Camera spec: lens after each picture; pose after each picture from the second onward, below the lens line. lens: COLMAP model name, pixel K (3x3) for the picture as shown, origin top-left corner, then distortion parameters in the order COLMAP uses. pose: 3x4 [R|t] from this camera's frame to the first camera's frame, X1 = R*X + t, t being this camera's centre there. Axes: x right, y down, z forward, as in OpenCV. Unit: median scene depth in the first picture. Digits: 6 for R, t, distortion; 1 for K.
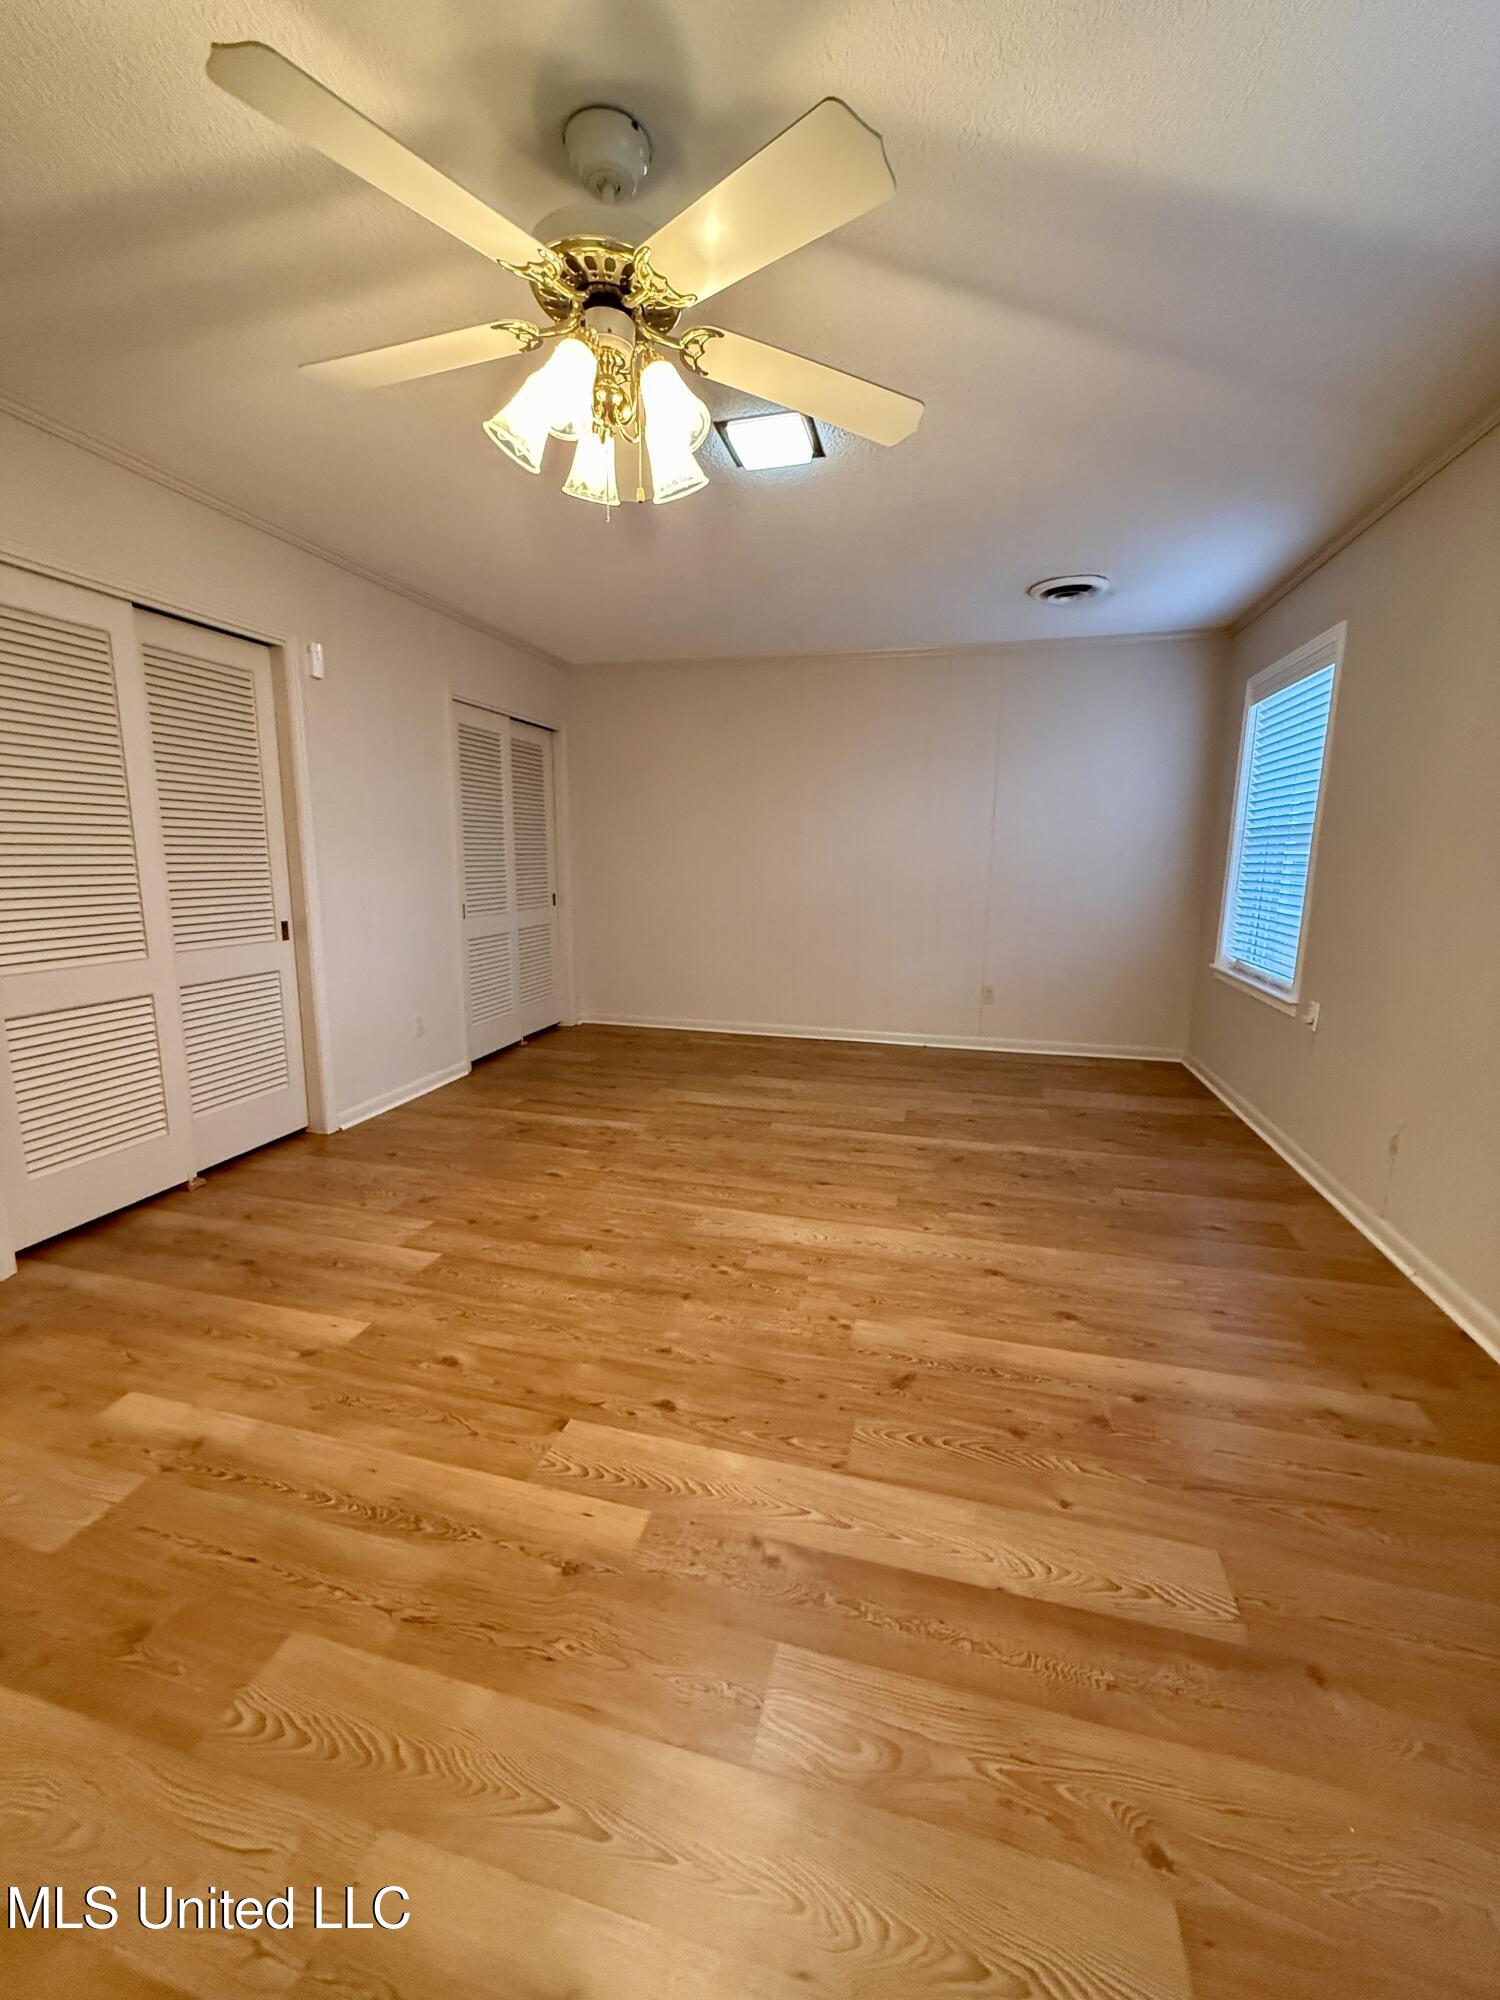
lens RADIAL K [[796.1, 0, 749.1], [0, 796.1, 993.9], [0, 0, 1]] dist [0.001228, -0.000058]
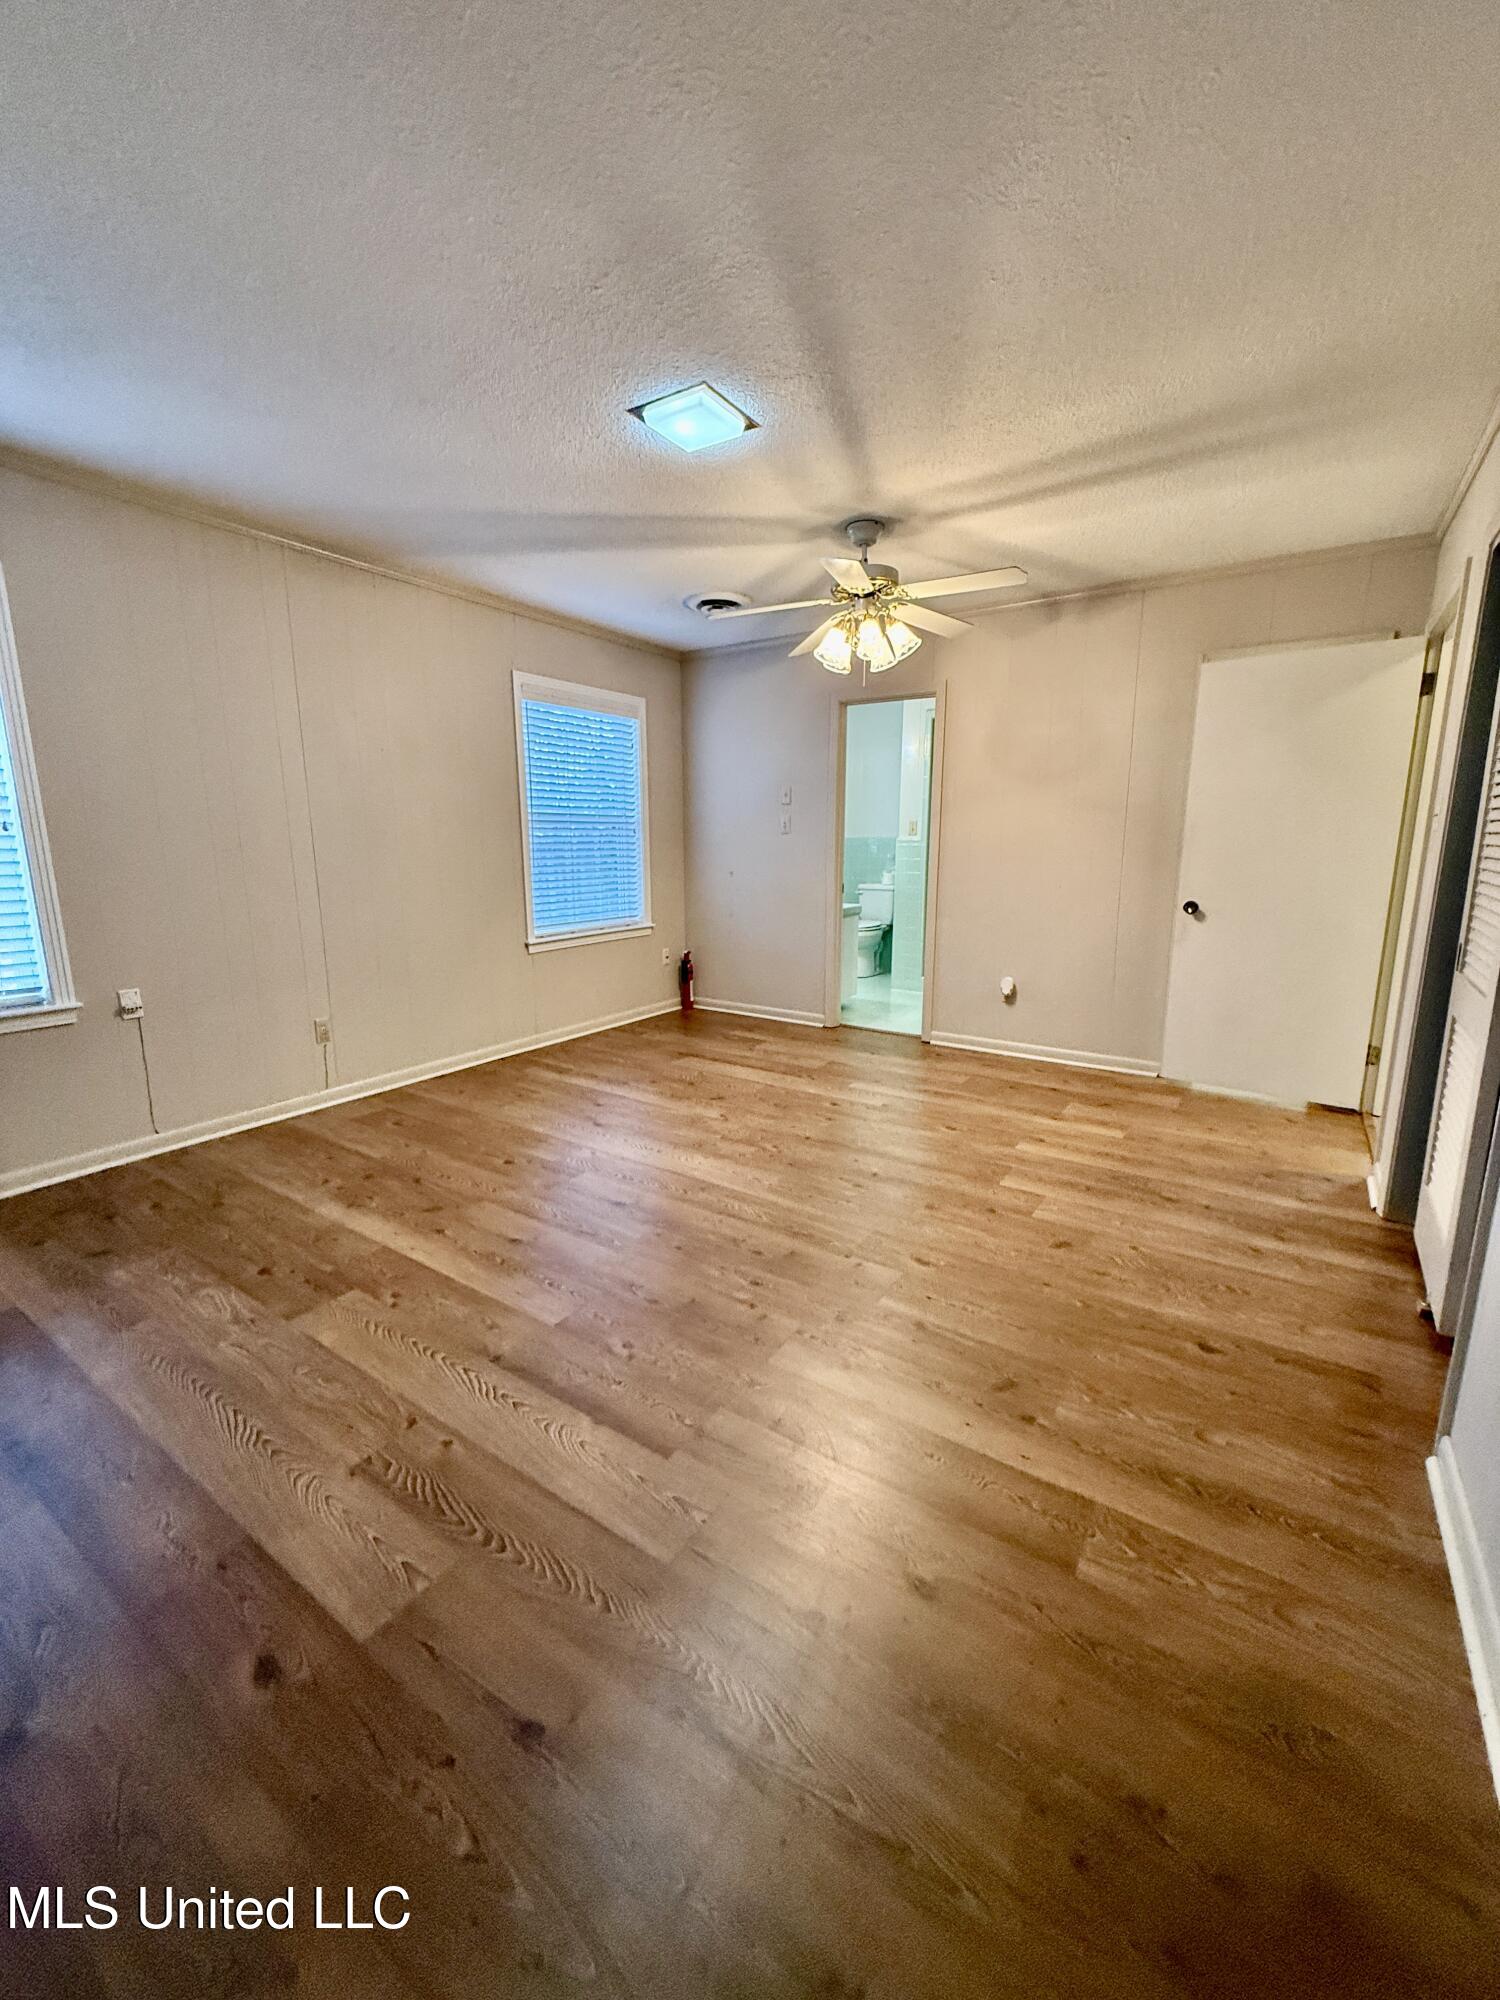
lens RADIAL K [[796.1, 0, 749.1], [0, 796.1, 993.9], [0, 0, 1]] dist [0.001228, -0.000058]
pose [[-0.944958, -0.068895, 0.319857, -0.356306], [0.051962, 0.933575, 0.354595, -0.331798], [-0.323040, 0.351698, -0.878609, 1.852829]]
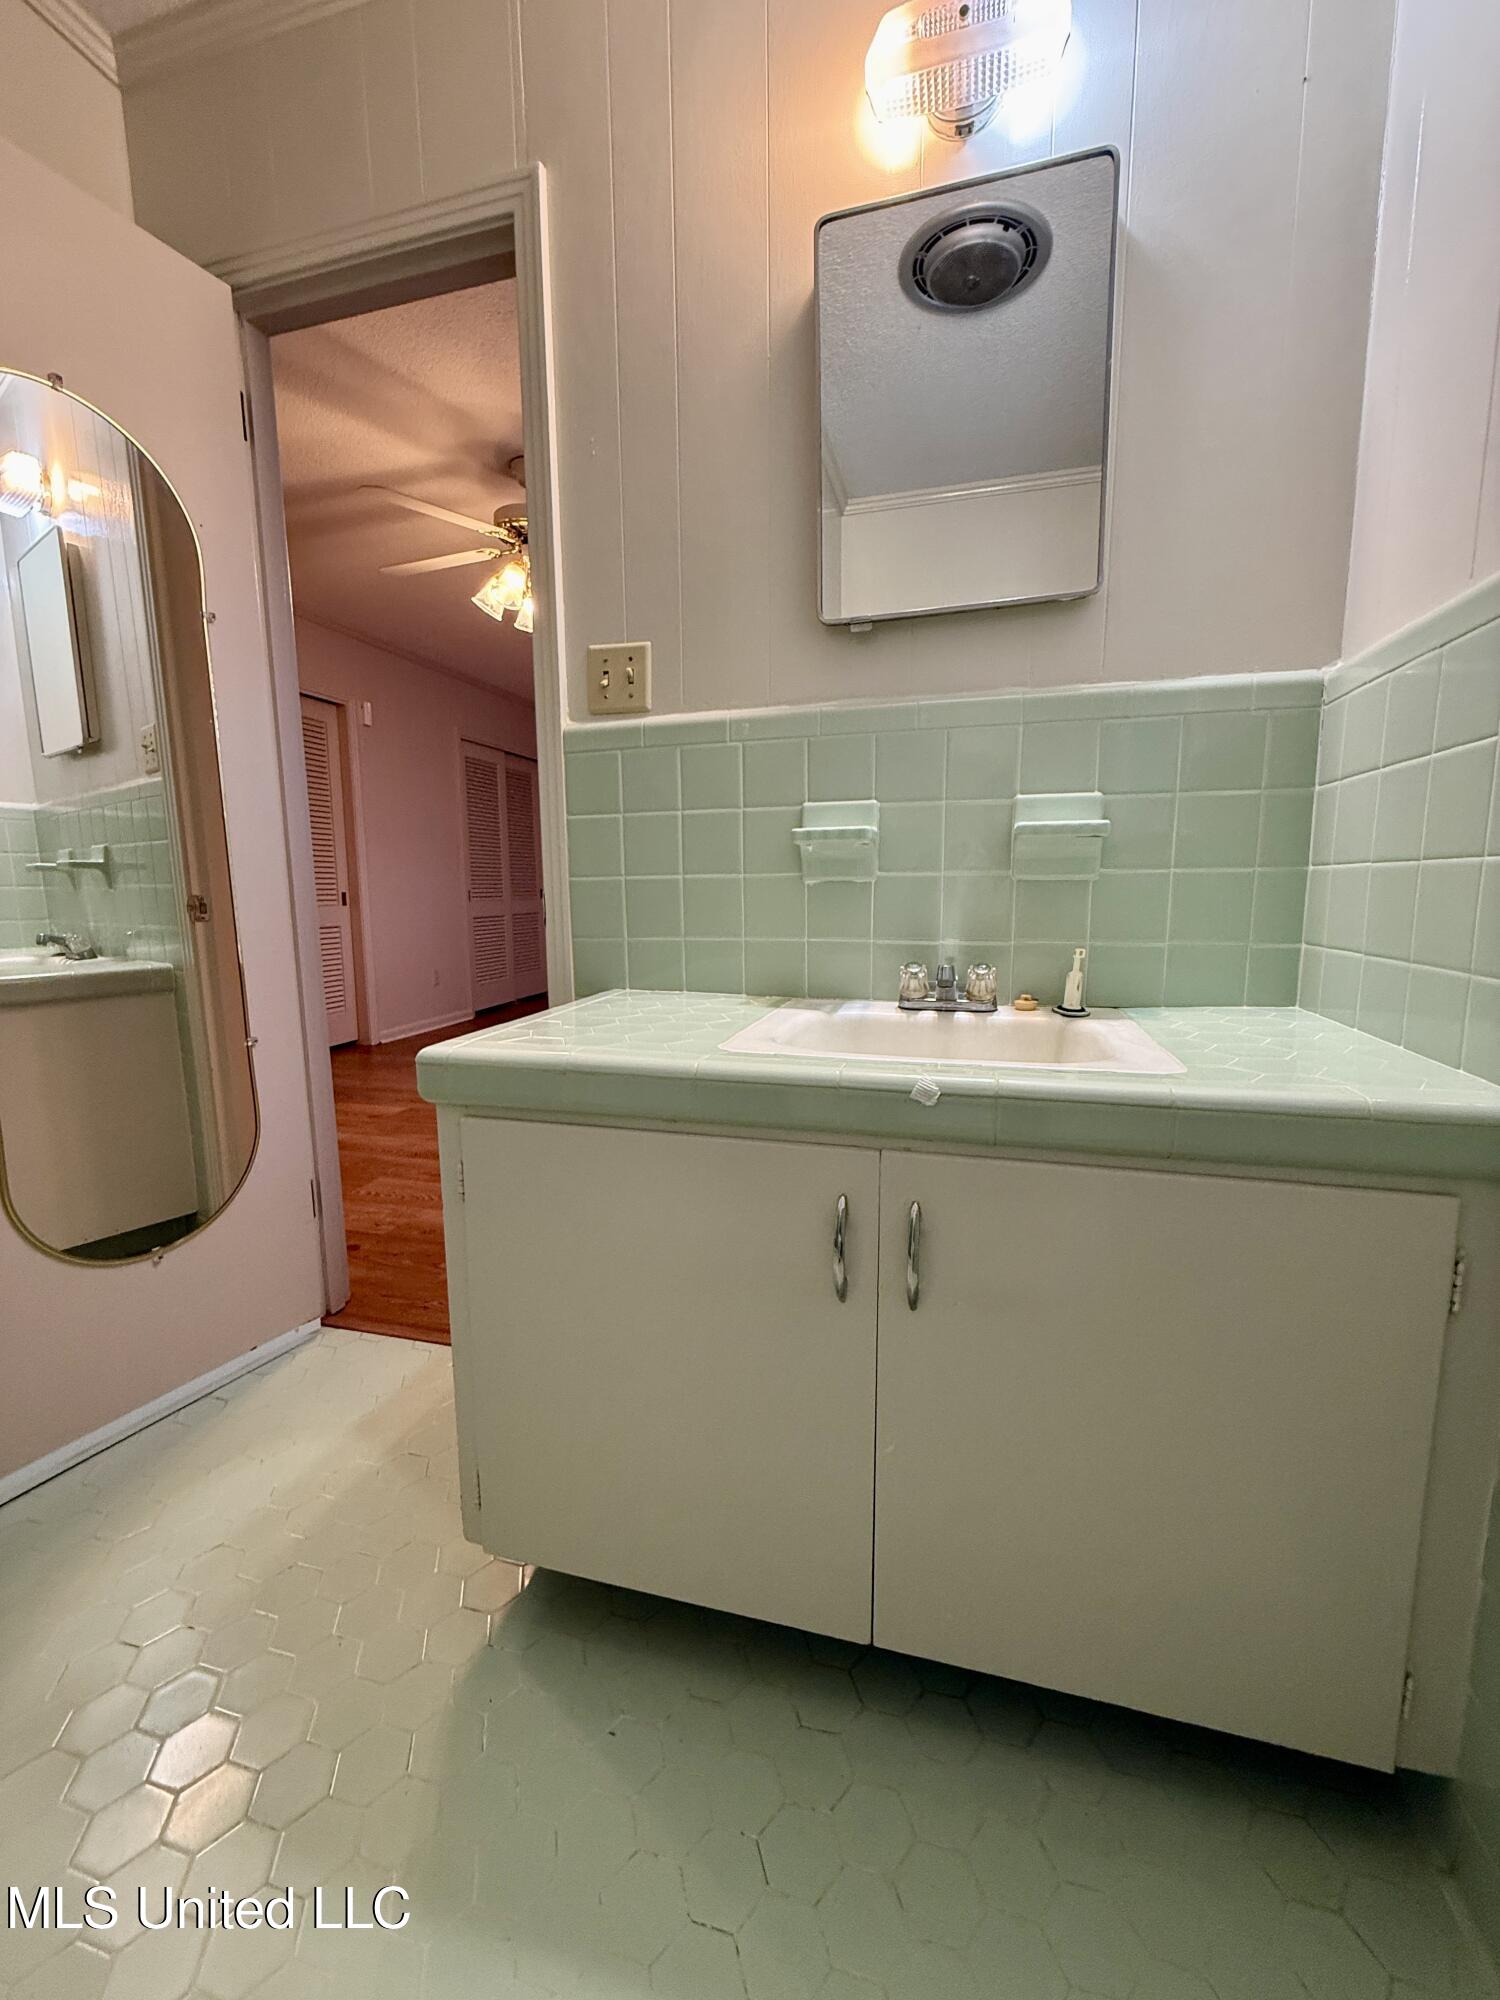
lens RADIAL K [[796.1, 0, 749.1], [0, 796.1, 993.9], [0, 0, 1]] dist [0.001228, -0.000058]
pose [[0.999780, -0.016847, -0.012491, 0.197094], [0.016343, 0.999088, -0.039460, 0.192981], [0.013145, 0.039247, 0.999143, -0.506503]]
